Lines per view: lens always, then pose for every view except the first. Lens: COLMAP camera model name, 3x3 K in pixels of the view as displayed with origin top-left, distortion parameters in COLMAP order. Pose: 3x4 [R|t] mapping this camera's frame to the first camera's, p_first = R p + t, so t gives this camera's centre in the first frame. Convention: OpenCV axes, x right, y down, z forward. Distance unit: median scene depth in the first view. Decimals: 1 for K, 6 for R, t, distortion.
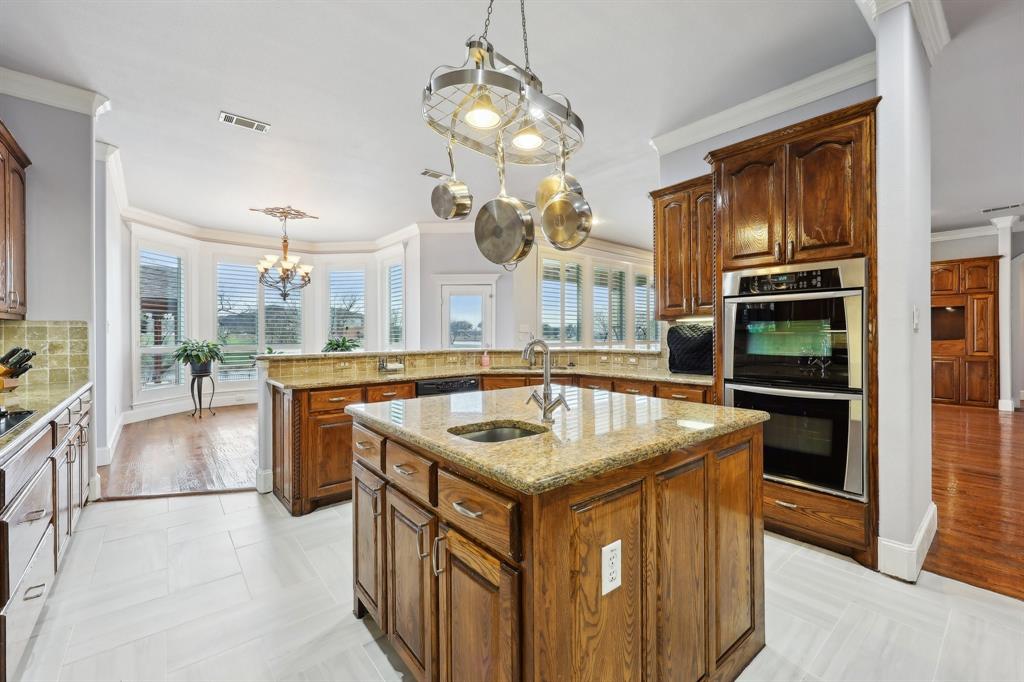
lens RADIAL K [[441.2, 0, 512.9], [0, 441.2, 334.9], [0, 0, 1]] dist [0.002938, -0.000314]
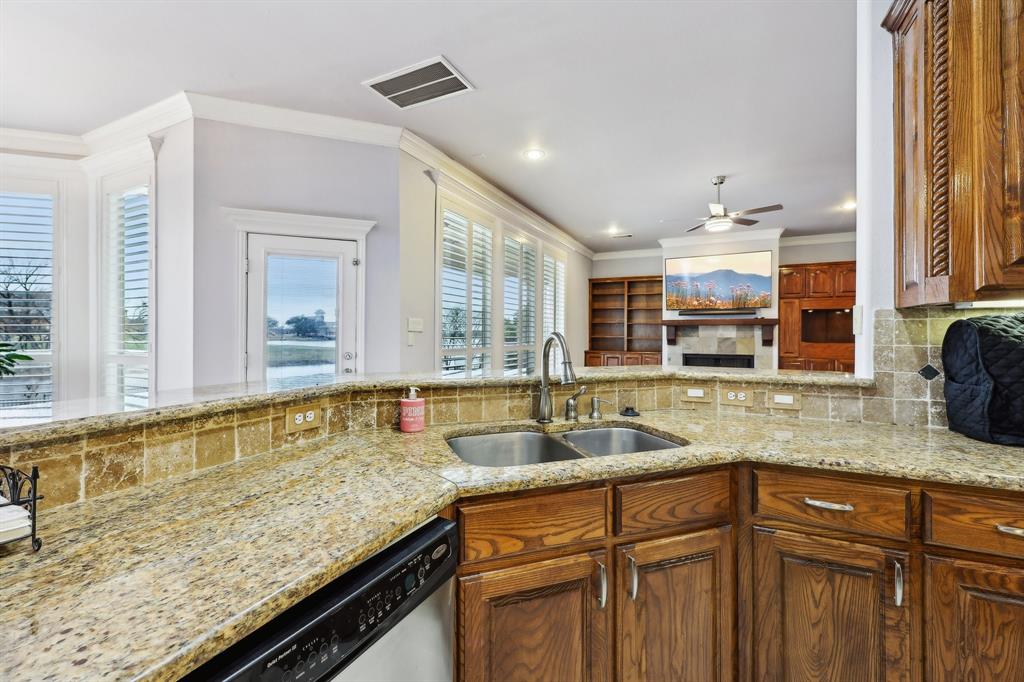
lens RADIAL K [[441.2, 0, 512.9], [0, 441.2, 334.9], [0, 0, 1]] dist [0.002938, -0.000314]
pose [[0.921857, 0.004019, 0.387509, -0.116457], [-0.004718, 0.999989, 0.000851, -0.002891], [-0.387502, -0.002613, 0.921865, 0.636092]]
